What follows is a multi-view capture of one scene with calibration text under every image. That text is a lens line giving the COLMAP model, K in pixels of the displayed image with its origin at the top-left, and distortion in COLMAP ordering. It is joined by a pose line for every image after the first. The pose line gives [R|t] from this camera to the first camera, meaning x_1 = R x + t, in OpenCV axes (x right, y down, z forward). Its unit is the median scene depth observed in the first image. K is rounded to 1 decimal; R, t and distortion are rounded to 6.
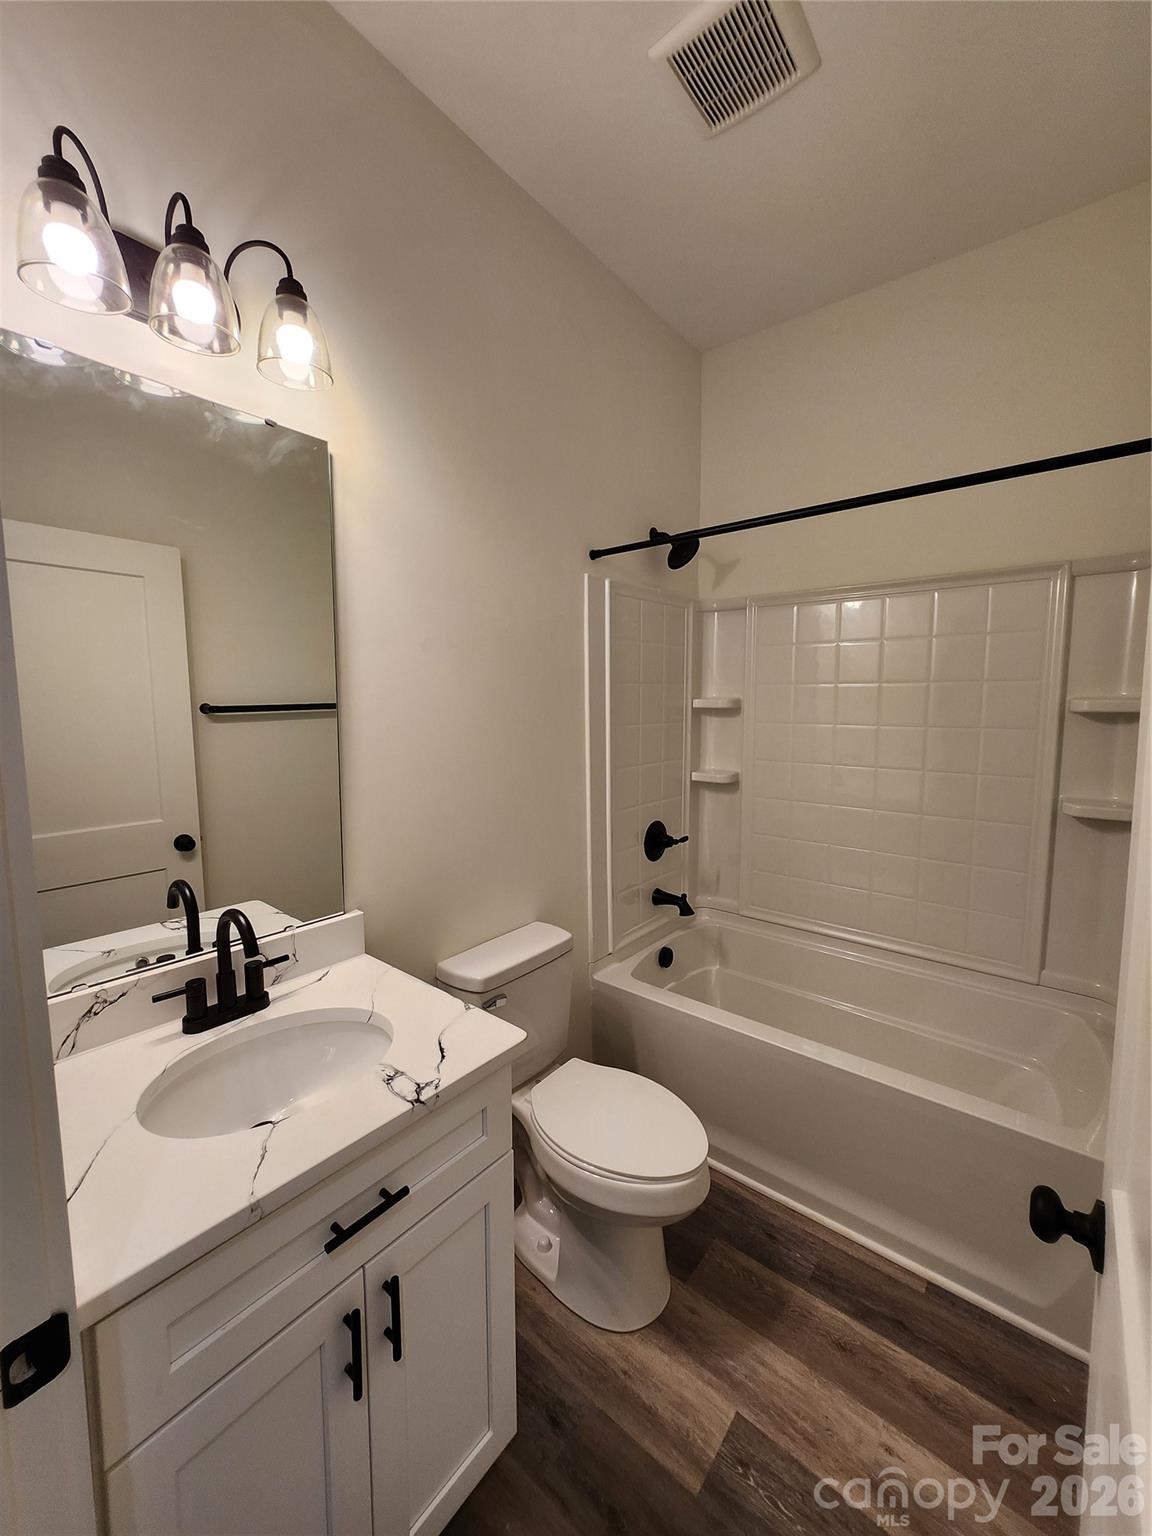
lens RADIAL K [[607.7, 0, 564.8], [0, 607.7, 759.4], [0, 0, 1]] dist [0.002539, 0.000306]
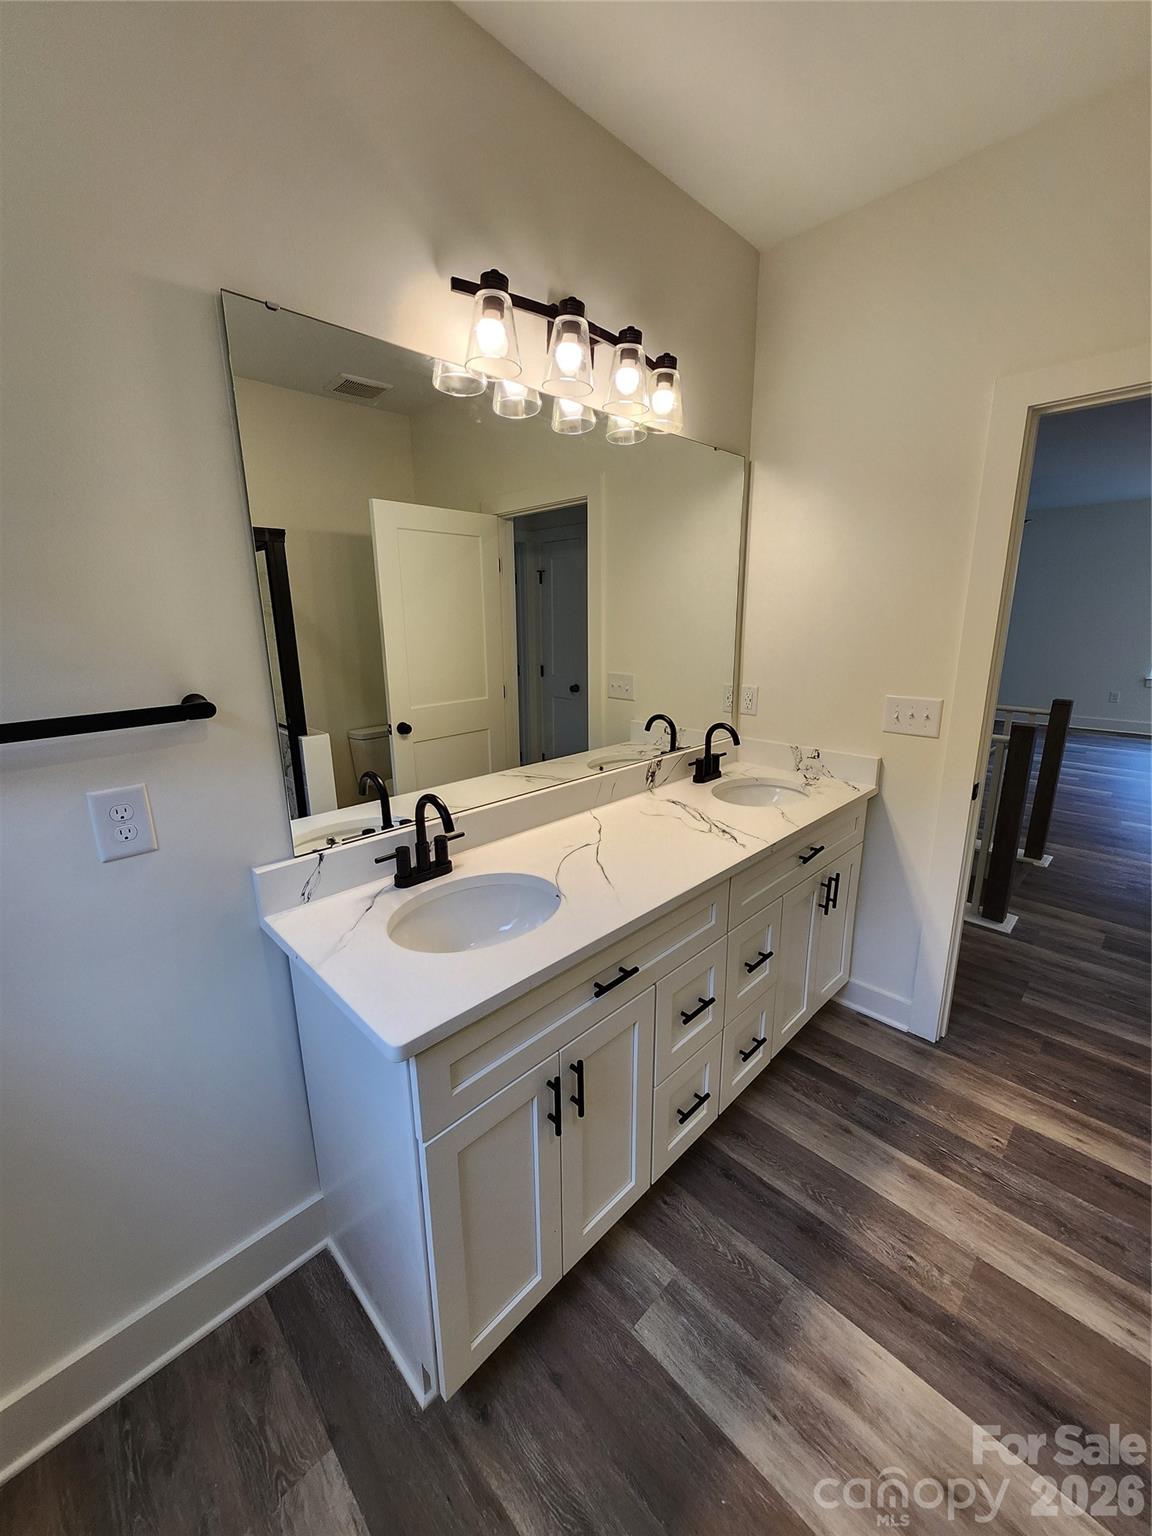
lens RADIAL K [[607.7, 0, 577.8], [0, 607.7, 774.2], [0, 0, 1]] dist [0.002539, 0.000306]
pose [[0.994798, 0.006506, -0.101657, -0.125600], [0.010704, 0.985757, 0.167835, 0.012052], [0.101301, -0.168051, 0.980560, -0.156348]]
